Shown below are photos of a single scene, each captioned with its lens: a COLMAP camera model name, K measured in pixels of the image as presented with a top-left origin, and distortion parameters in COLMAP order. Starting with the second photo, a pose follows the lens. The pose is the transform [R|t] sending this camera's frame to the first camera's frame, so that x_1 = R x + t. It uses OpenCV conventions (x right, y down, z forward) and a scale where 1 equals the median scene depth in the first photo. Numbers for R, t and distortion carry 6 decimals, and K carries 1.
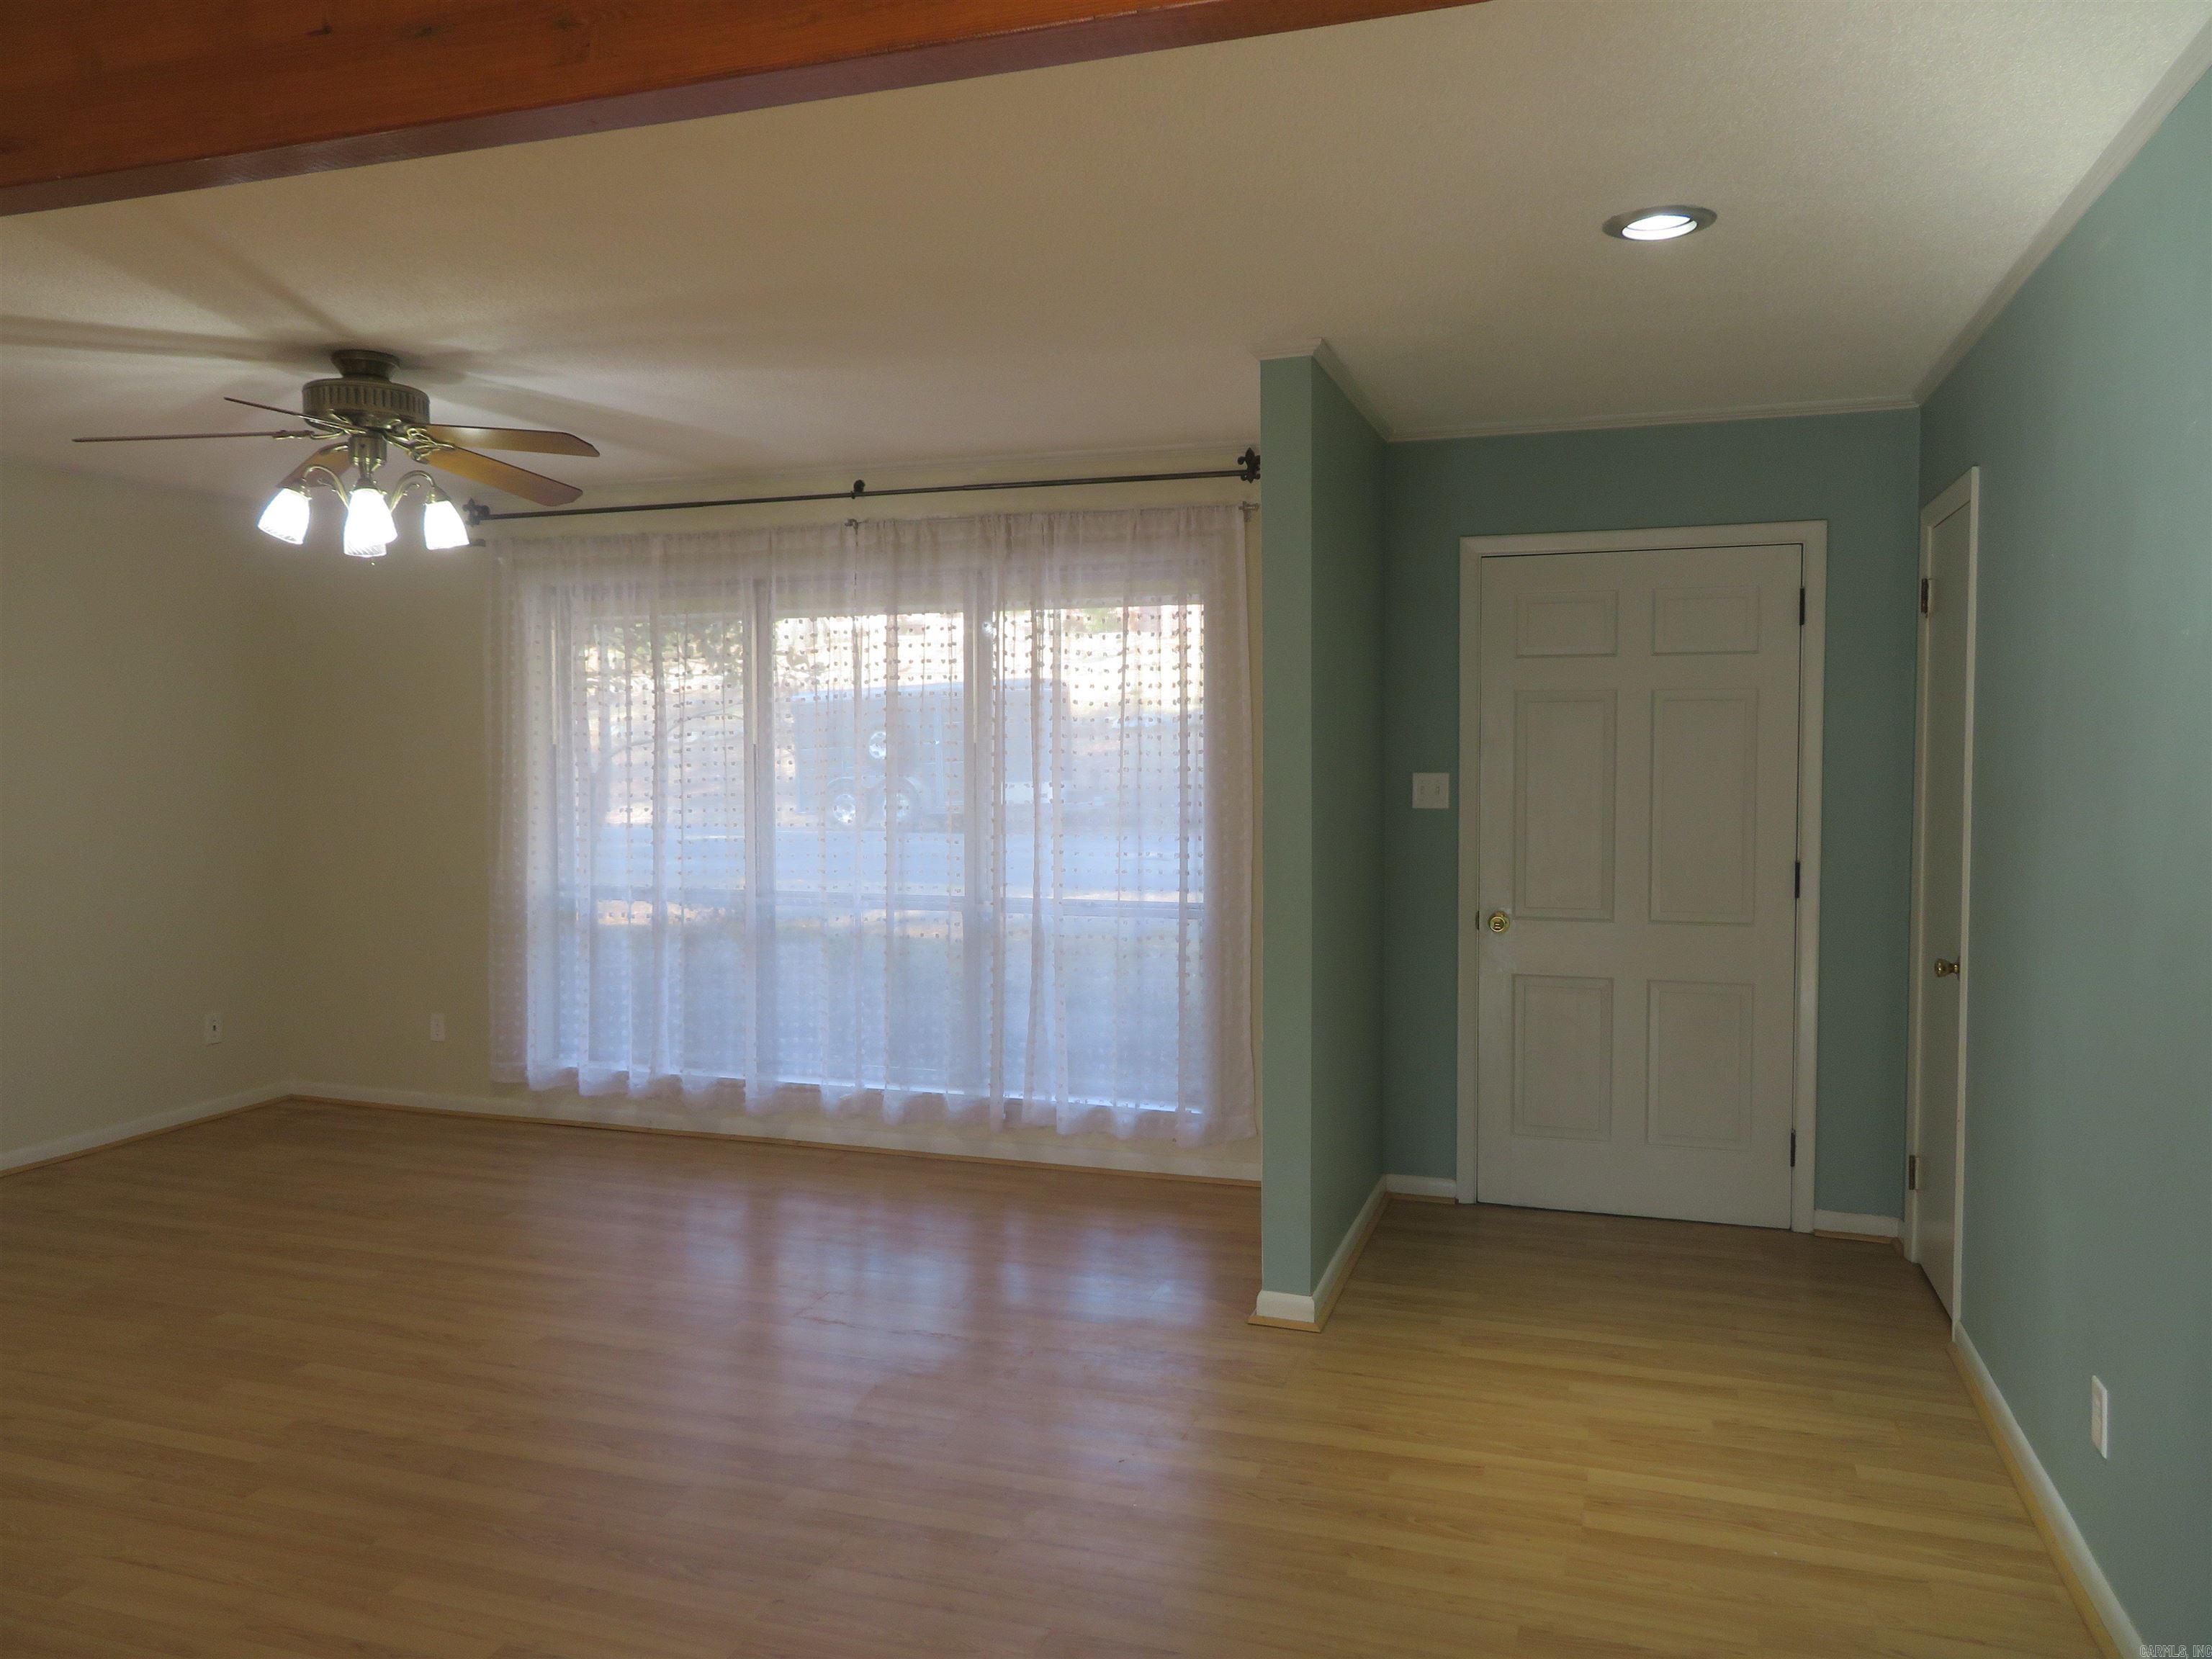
lens RADIAL K [[1595.3, 0, 1103.9], [0, 1595.3, 793.8], [0, 0, 1]] dist [0.101178, 0.000382]
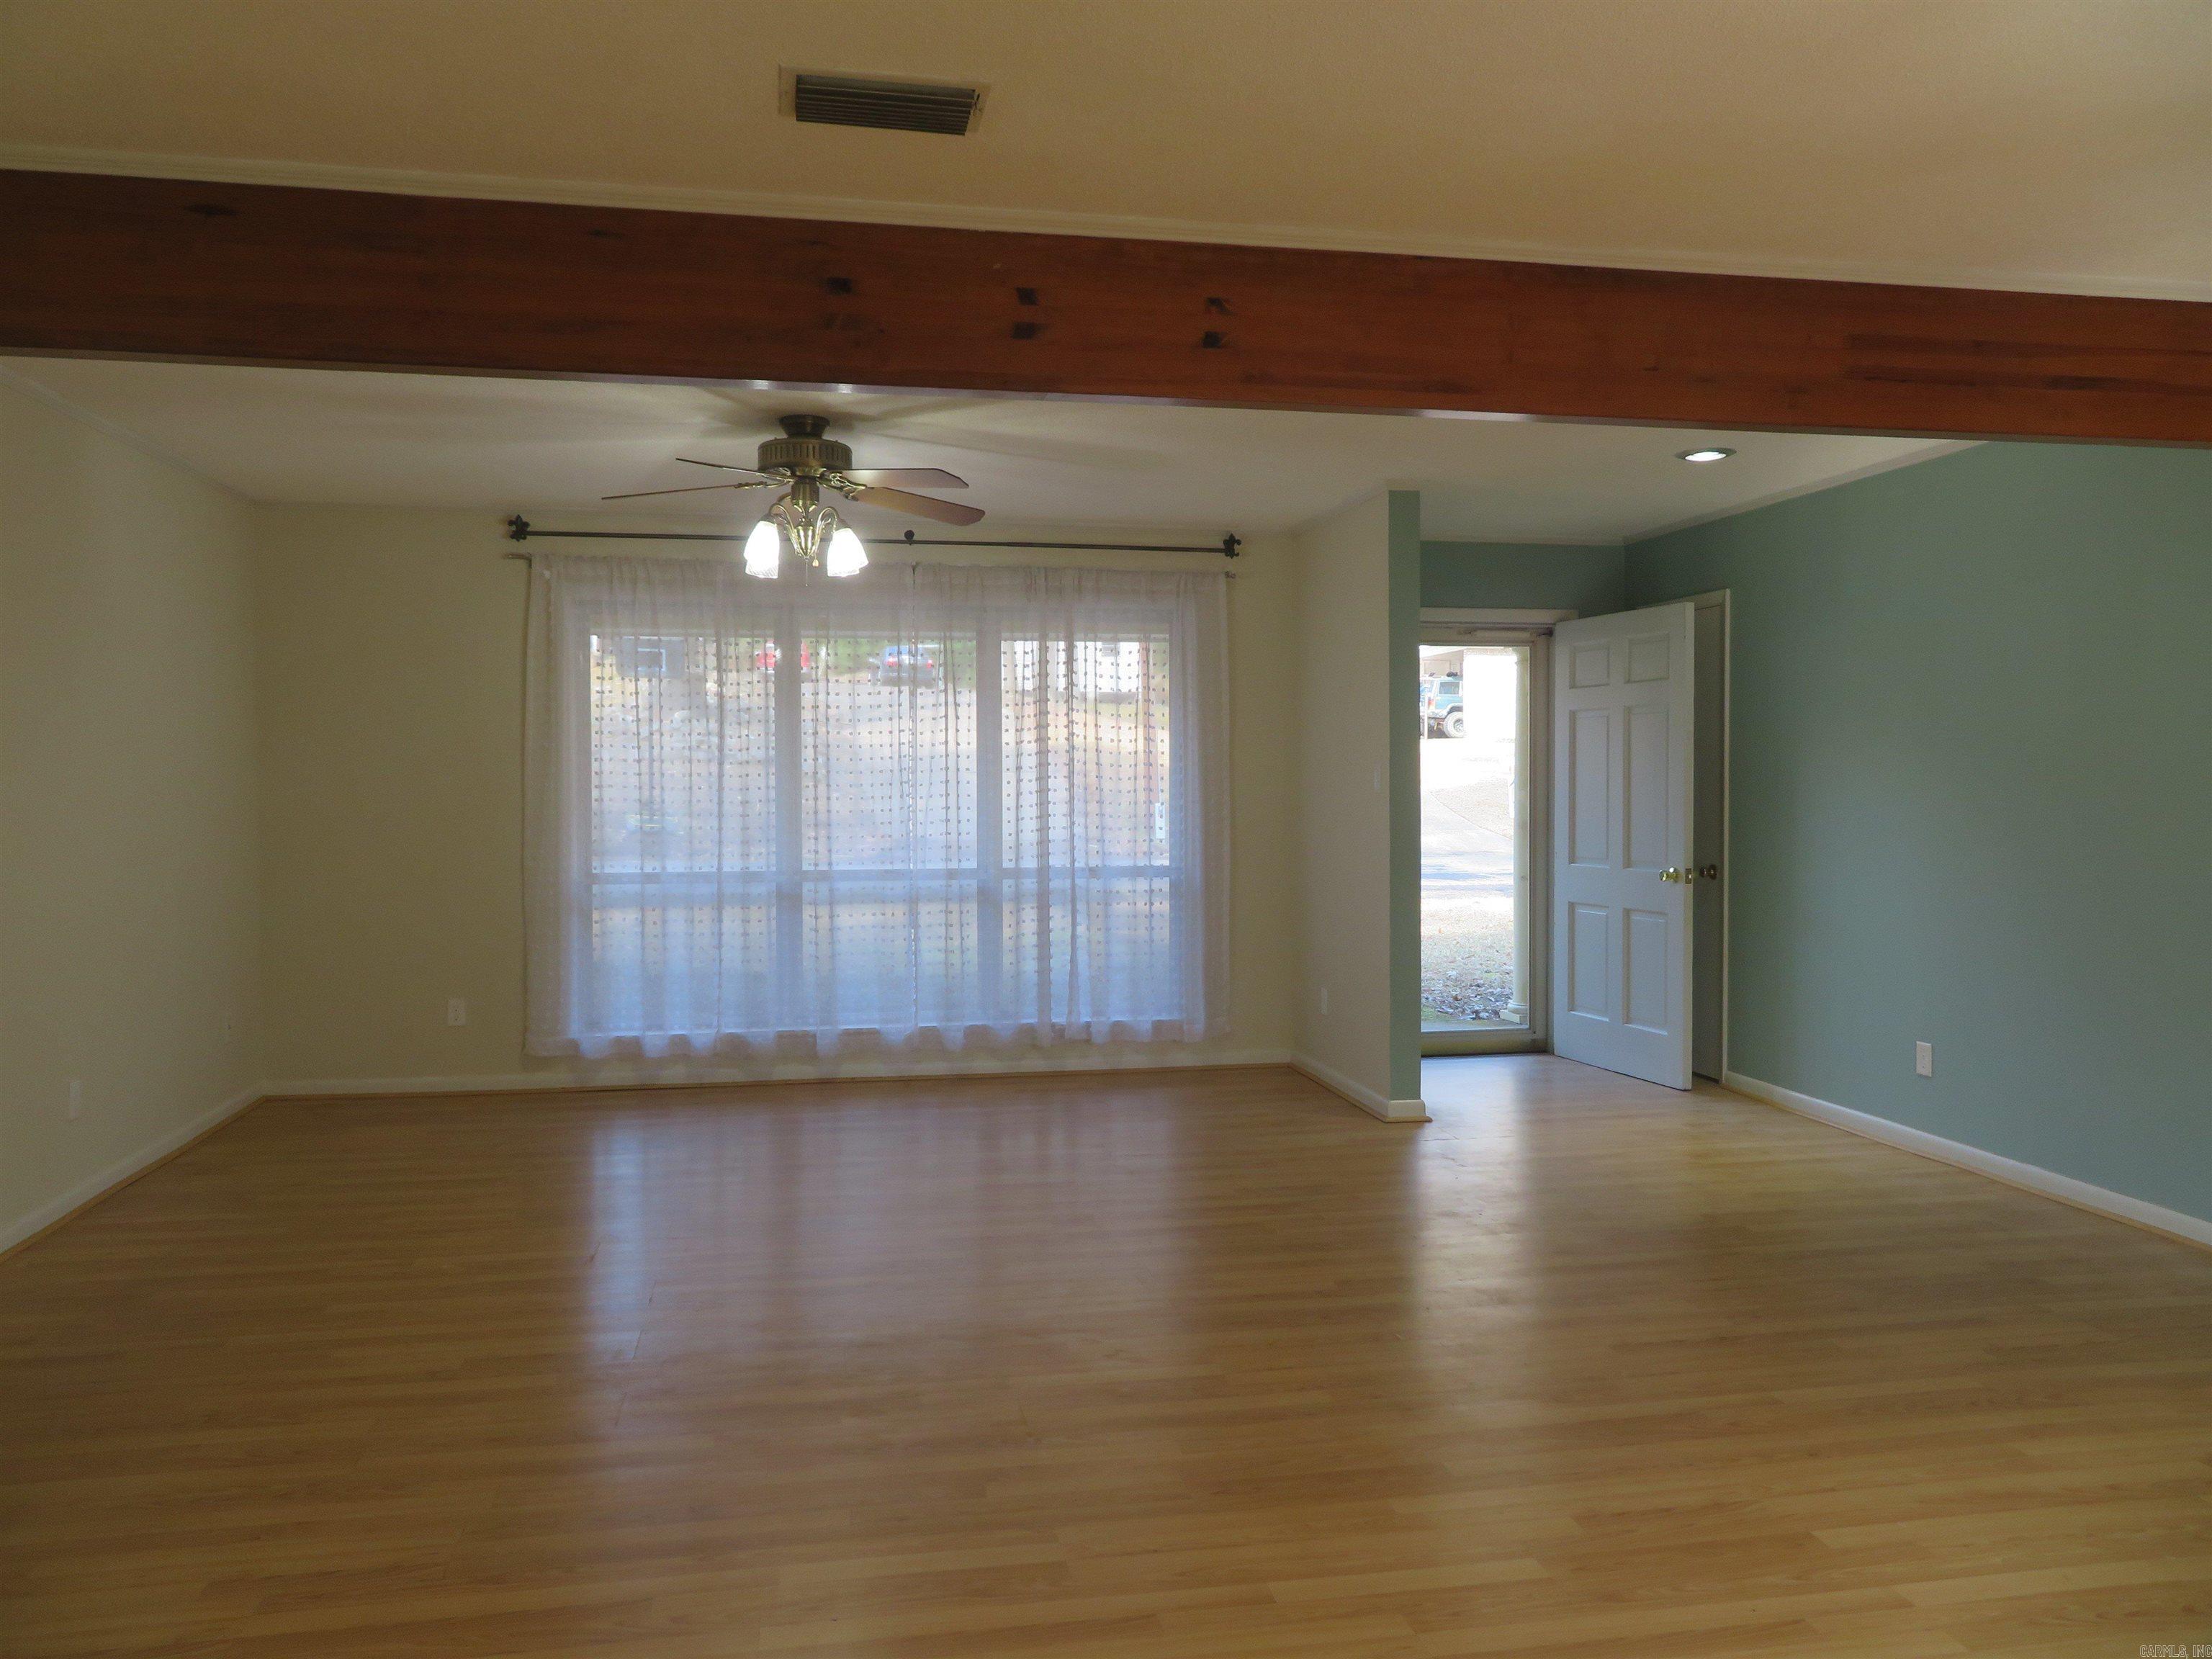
lens RADIAL K [[1611.9, 0, 1106.1], [0, 1611.9, 817.5], [0, 0, 1]] dist [-0.005439, 0.004492]
pose [[0.864861, -0.006832, 0.501965, -0.678195], [0.016219, 0.999766, -0.014337, 0.046580], [-0.501749, 0.020541, 0.864769, -0.142721]]
